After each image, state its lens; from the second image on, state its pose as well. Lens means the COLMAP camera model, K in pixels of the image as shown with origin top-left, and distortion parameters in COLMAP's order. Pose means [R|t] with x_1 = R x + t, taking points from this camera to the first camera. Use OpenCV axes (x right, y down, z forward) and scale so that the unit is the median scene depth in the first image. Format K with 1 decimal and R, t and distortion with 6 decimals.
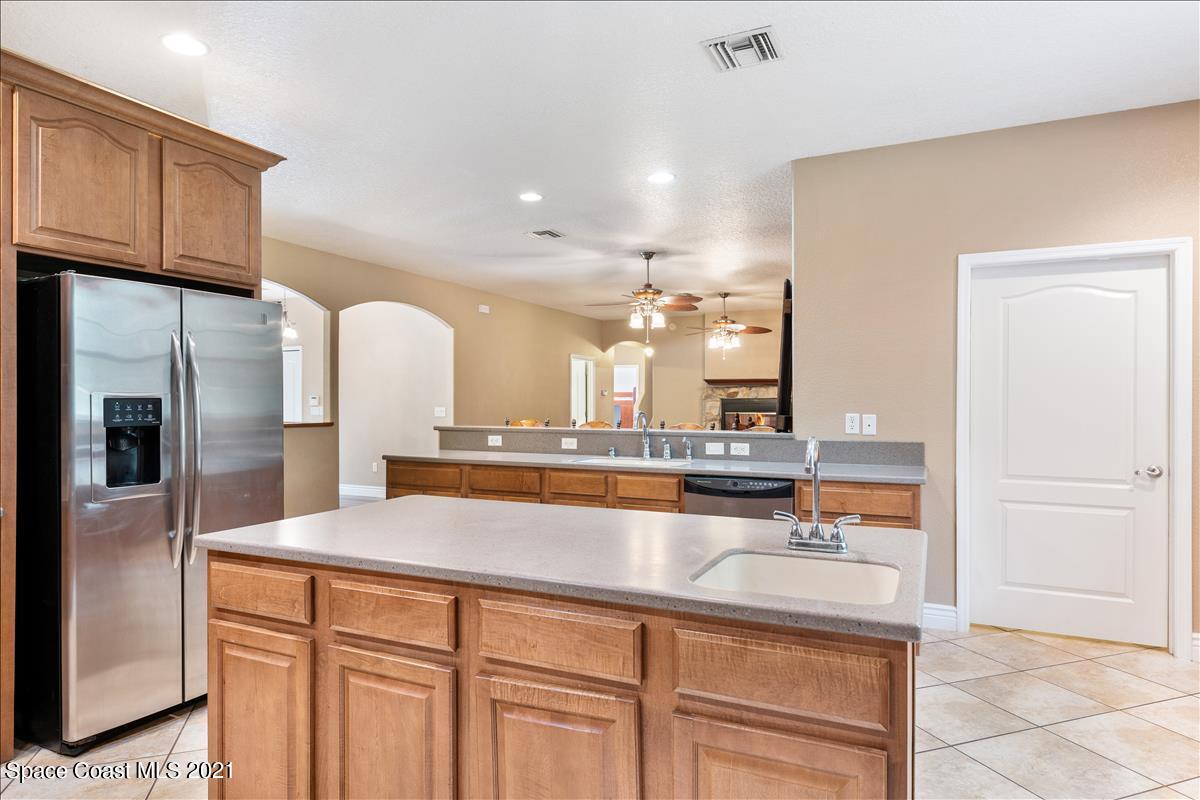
lens RADIAL K [[704.6, 0, 599.9], [0, 704.6, 399.2], [0, 0, 1]] dist [-0.004431, 0.000976]
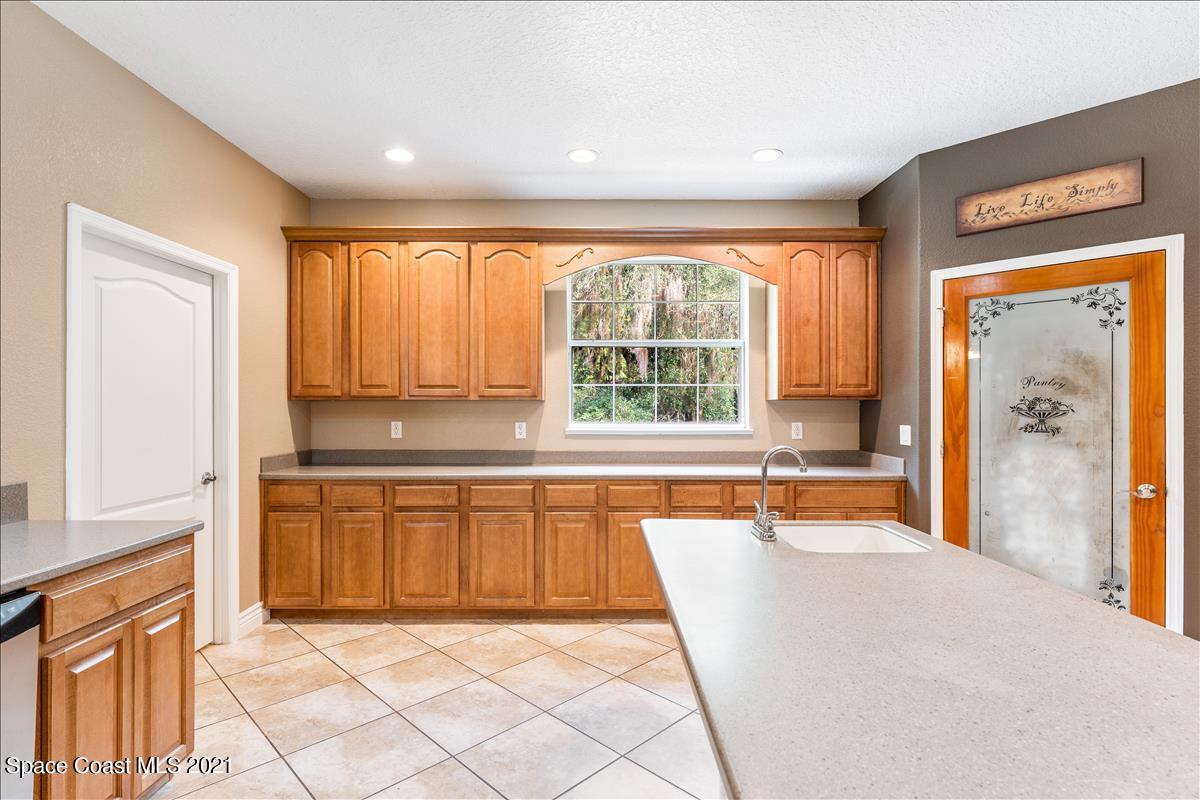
lens RADIAL K [[581.9, 0, 596.9], [0, 581.9, 404.0], [0, 0, 1]] dist [0.009111, -0.000147]
pose [[-0.433322, -0.002083, 0.901237, -0.251226], [-0.003349, 0.999994, 0.000702, -0.010732], [-0.901233, -0.002714, -0.433327, 0.856070]]
